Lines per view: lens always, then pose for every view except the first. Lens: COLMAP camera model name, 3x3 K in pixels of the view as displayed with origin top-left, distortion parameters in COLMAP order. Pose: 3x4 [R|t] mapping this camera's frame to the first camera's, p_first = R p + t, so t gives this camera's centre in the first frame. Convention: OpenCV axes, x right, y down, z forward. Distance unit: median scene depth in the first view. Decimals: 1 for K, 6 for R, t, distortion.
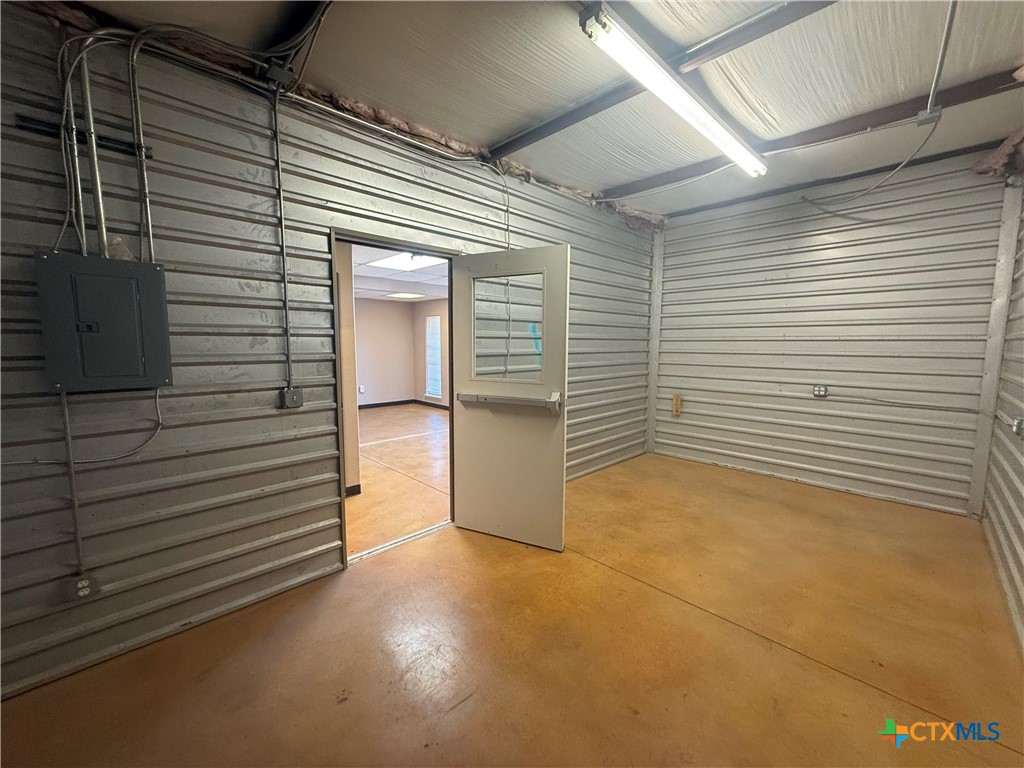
lens RADIAL K [[407.4, 0, 508.8], [0, 407.4, 386.5], [0, 0, 1]] dist [-0.001852, 0.000441]
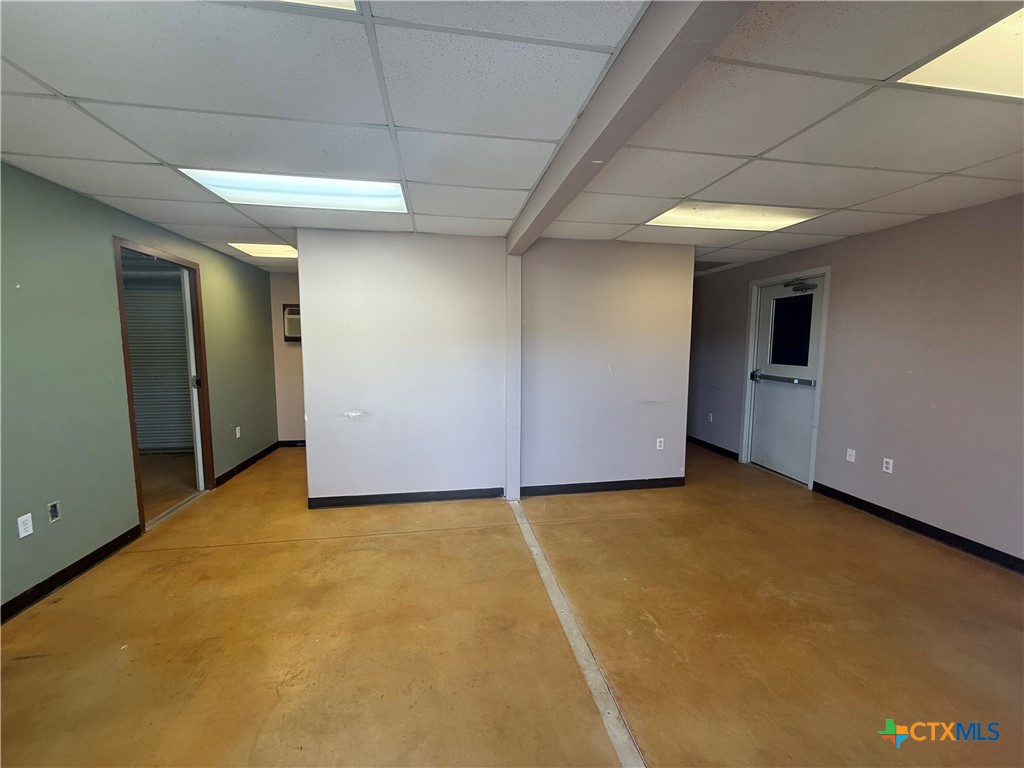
lens RADIAL K [[407.4, 0, 510.2], [0, 407.4, 384.1], [0, 0, 1]] dist [-0.001852, 0.000441]
pose [[-0.566030, 0.075955, -0.820878, 0.070036], [-0.097502, 0.982589, 0.158150, -0.136490], [0.818598, 0.169555, -0.548770, 1.288014]]
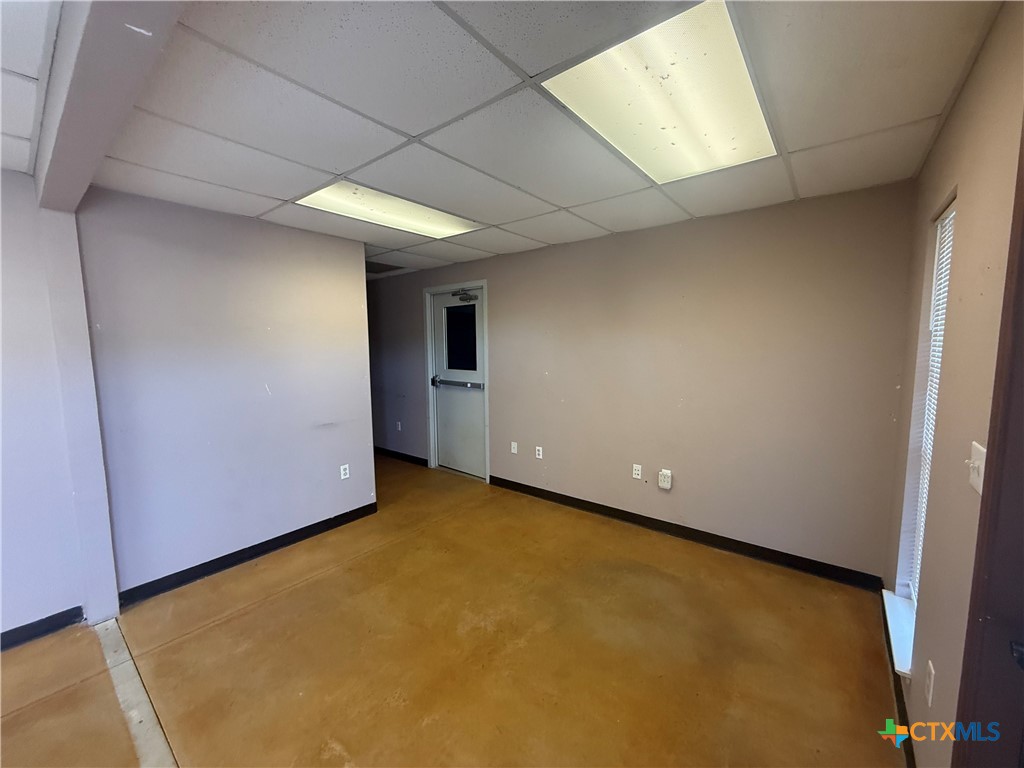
lens RADIAL K [[407.4, 0, 509.2], [0, 407.4, 383.7], [0, 0, 1]] dist [-0.001852, 0.000441]
pose [[0.122424, 0.090924, -0.988304, -0.042234], [-0.099021, 0.991945, 0.078993, -0.148358], [0.987526, 0.088193, 0.130441, 1.279913]]
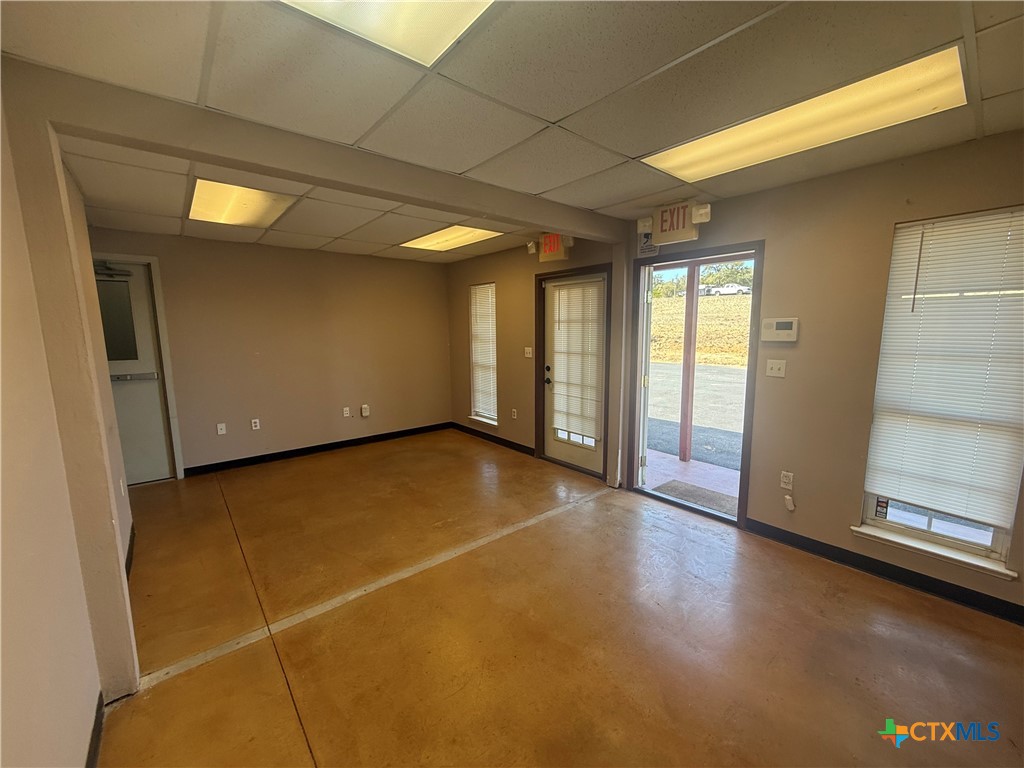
lens RADIAL K [[407.4, 0, 510.5], [0, 407.4, 383.3], [0, 0, 1]] dist [-0.001852, 0.000441]
pose [[0.996888, -0.004774, -0.078682, -0.162415], [0.006900, 0.999618, 0.026767, -0.077148], [0.078524, -0.027227, 0.996540, 0.673855]]
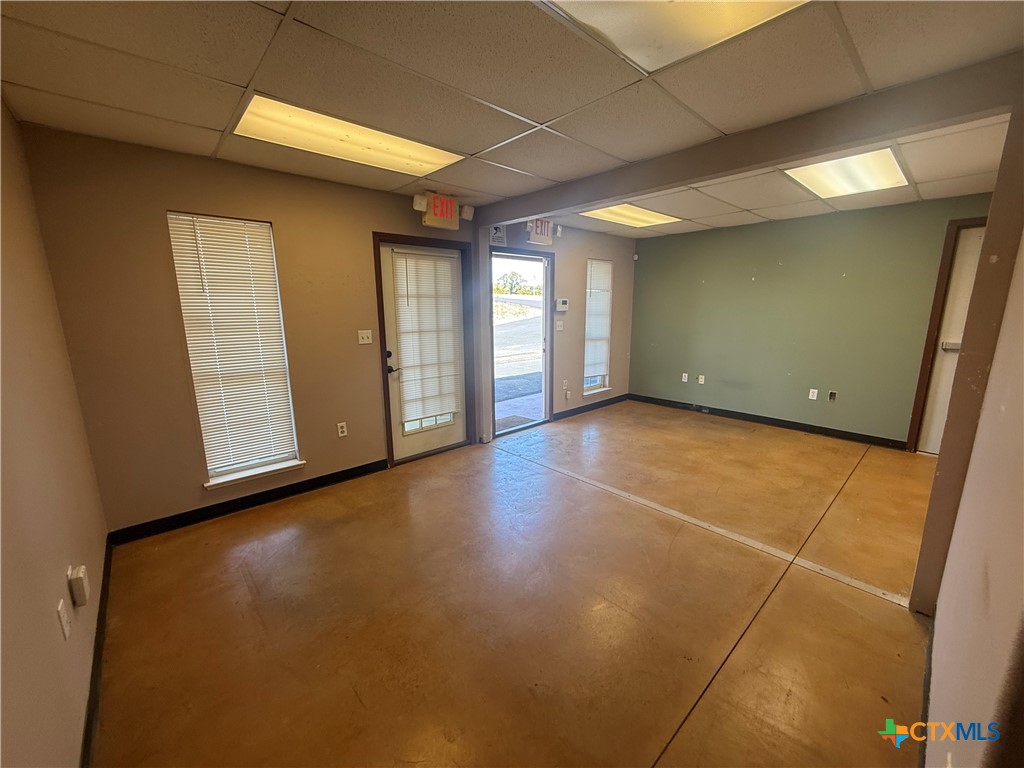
lens RADIAL K [[407.4, 0, 508.4], [0, 407.4, 385.3], [0, 0, 1]] dist [-0.001852, 0.000441]
pose [[0.040108, -0.199692, 0.979037, -0.800656], [0.115210, 0.974215, 0.193989, -0.141114], [-0.992531, 0.105014, 0.062080, 1.266310]]
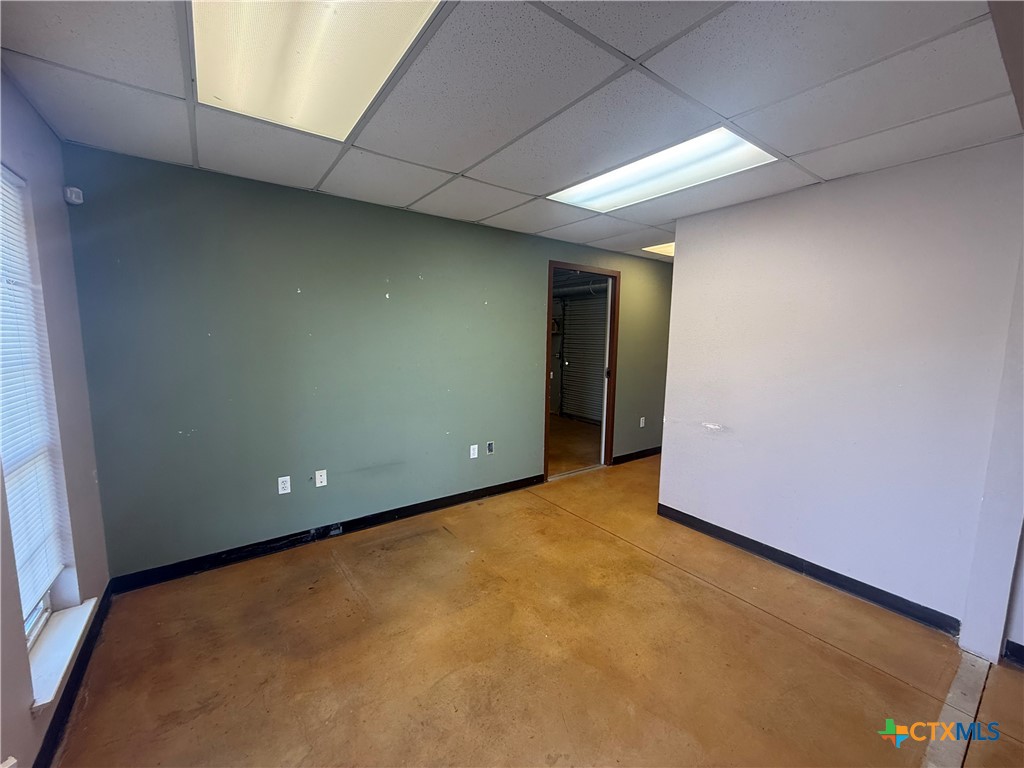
lens RADIAL K [[407.4, 0, 511.1], [0, 407.4, 384.0], [0, 0, 1]] dist [-0.001852, 0.000441]
pose [[-0.989084, -0.036913, 0.142653, -0.122033], [-0.003729, 0.974076, 0.226191, -0.141578], [-0.147304, 0.223190, -0.963581, 1.293424]]
